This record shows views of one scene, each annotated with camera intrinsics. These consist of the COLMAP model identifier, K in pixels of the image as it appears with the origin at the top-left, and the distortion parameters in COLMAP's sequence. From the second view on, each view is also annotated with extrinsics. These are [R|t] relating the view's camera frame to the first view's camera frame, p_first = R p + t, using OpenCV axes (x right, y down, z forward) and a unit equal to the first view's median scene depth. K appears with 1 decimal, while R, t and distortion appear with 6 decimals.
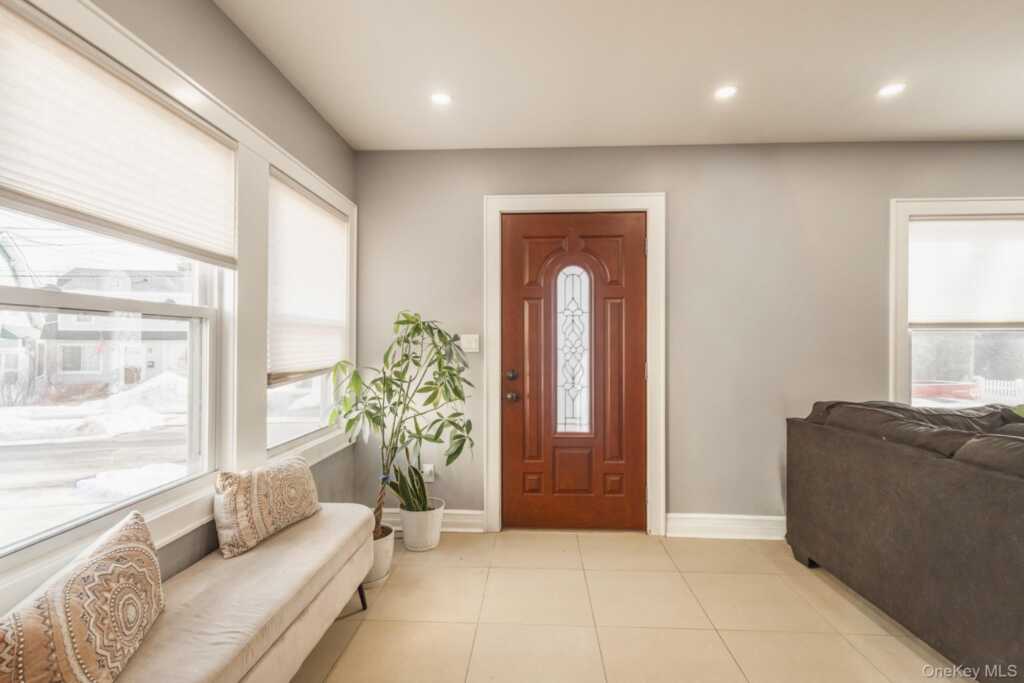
lens RADIAL K [[476.1, 0, 512.6], [0, 476.1, 339.9], [0, 0, 1]] dist [0.002197, -0.000347]
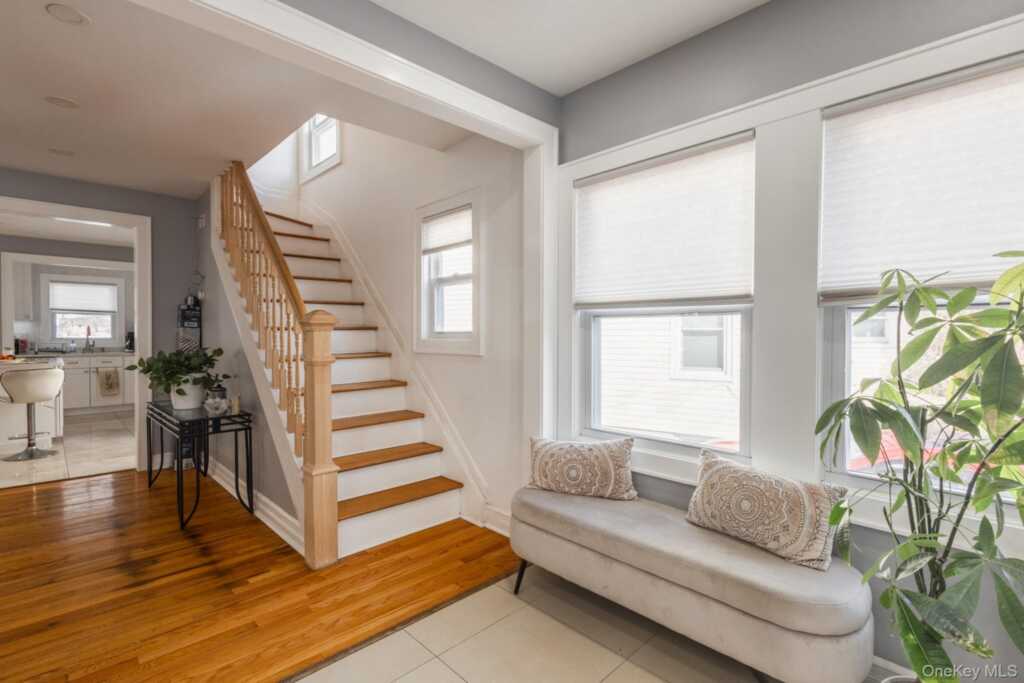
lens RADIAL K [[476.1, 0, 512.6], [0, 476.1, 339.9], [0, 0, 1]] dist [0.002197, -0.000347]
pose [[-0.688565, 0.006214, -0.725148, 0.456018], [0.006856, 0.999974, 0.002059, 0.012412], [0.725142, -0.003554, -0.688590, 1.265222]]
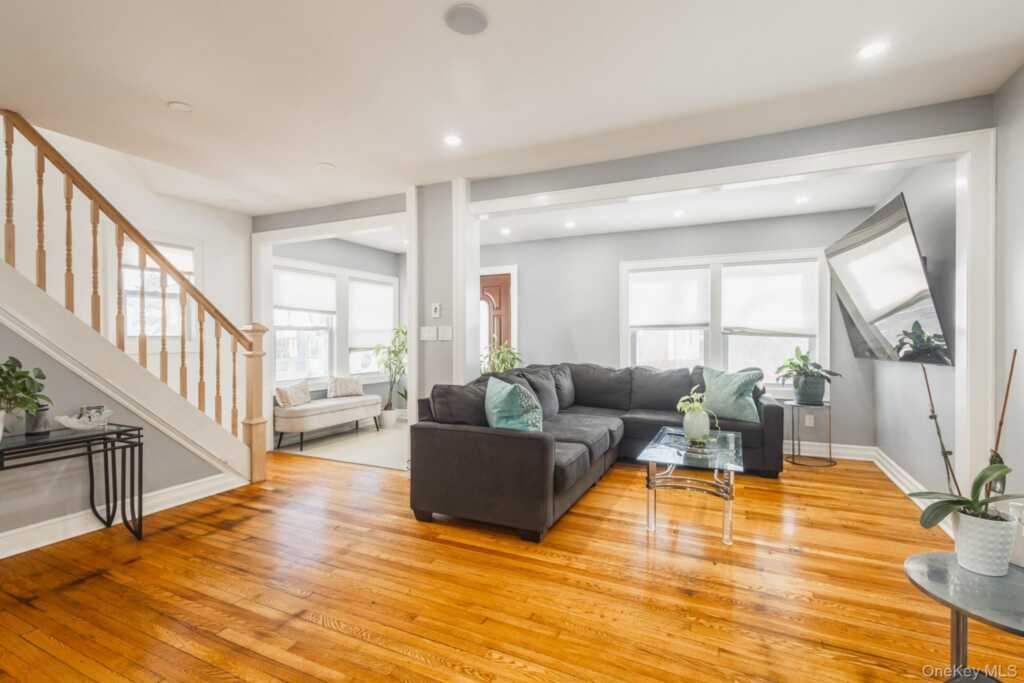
lens RADIAL K [[476.1, 0, 512.6], [0, 476.1, 339.9], [0, 0, 1]] dist [0.002197, -0.000347]
pose [[0.918632, -0.002632, -0.395104, 1.734885], [0.009909, 0.999817, 0.016378, -0.019281], [0.394989, -0.018960, 0.918490, -1.444777]]
